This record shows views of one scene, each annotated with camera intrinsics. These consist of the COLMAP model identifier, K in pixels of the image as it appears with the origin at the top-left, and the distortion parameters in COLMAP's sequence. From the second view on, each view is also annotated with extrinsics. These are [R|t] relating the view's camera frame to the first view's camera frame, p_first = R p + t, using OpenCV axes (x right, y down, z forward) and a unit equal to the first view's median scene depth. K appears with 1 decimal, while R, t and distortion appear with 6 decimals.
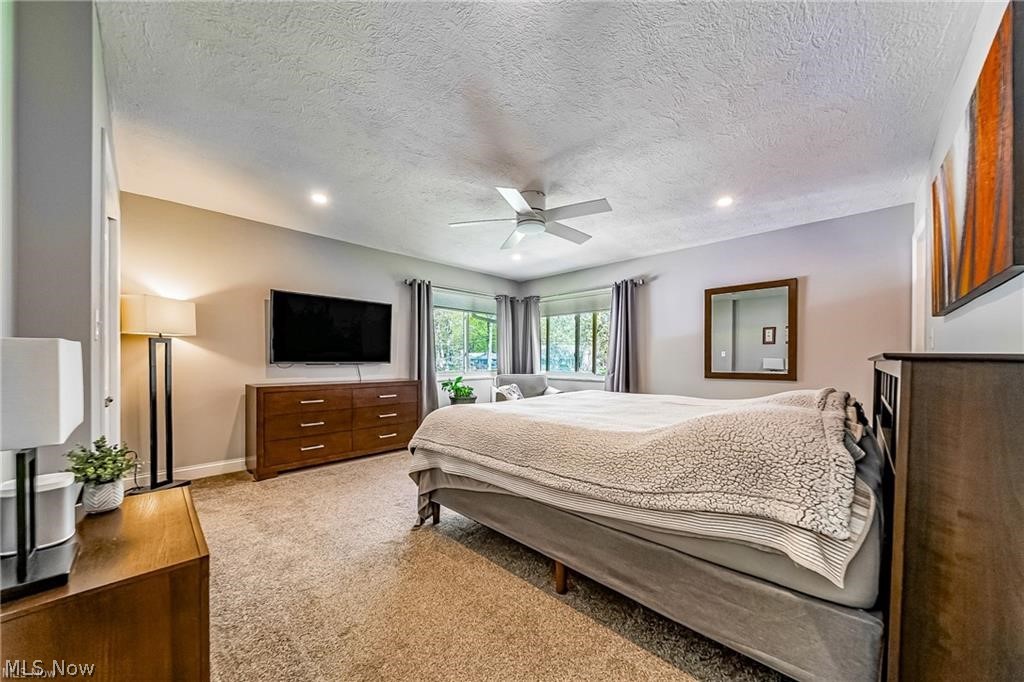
lens RADIAL K [[358.4, 0, 506.3], [0, 358.4, 340.0], [0, 0, 1]] dist [-0.001198, -0.000105]
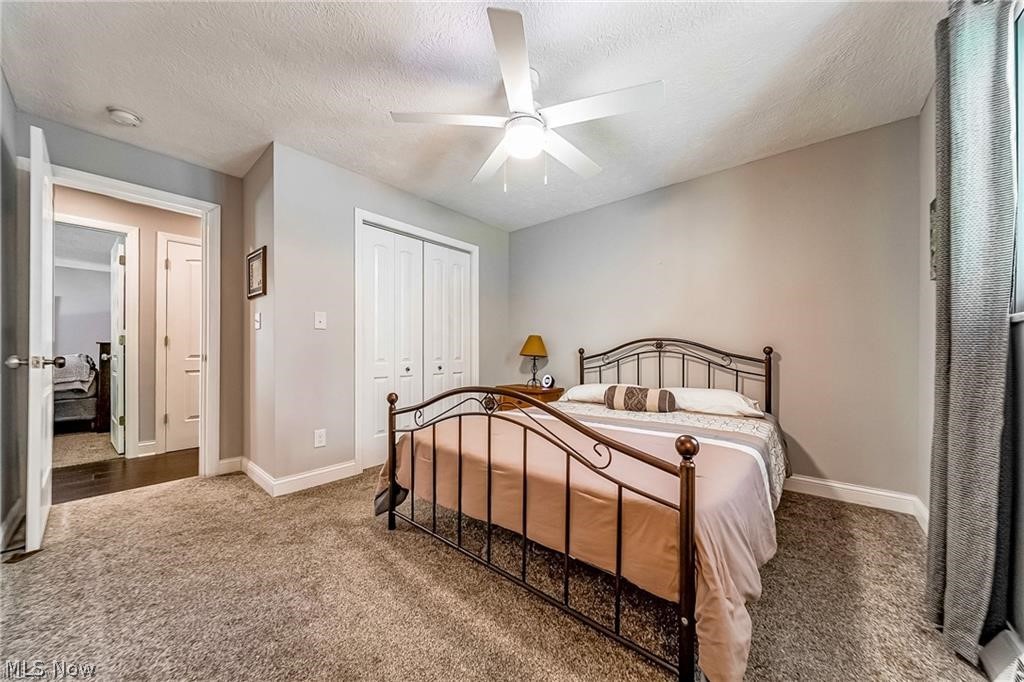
lens RADIAL K [[358.4, 0, 506.3], [0, 358.4, 340.0], [0, 0, 1]] dist [-0.001198, -0.000105]
pose [[-0.064837, -0.000824, 0.997896, -4.240507], [0.000861, 0.999999, 0.000882, -0.001728], [-0.997895, 0.000916, -0.064836, -4.326269]]
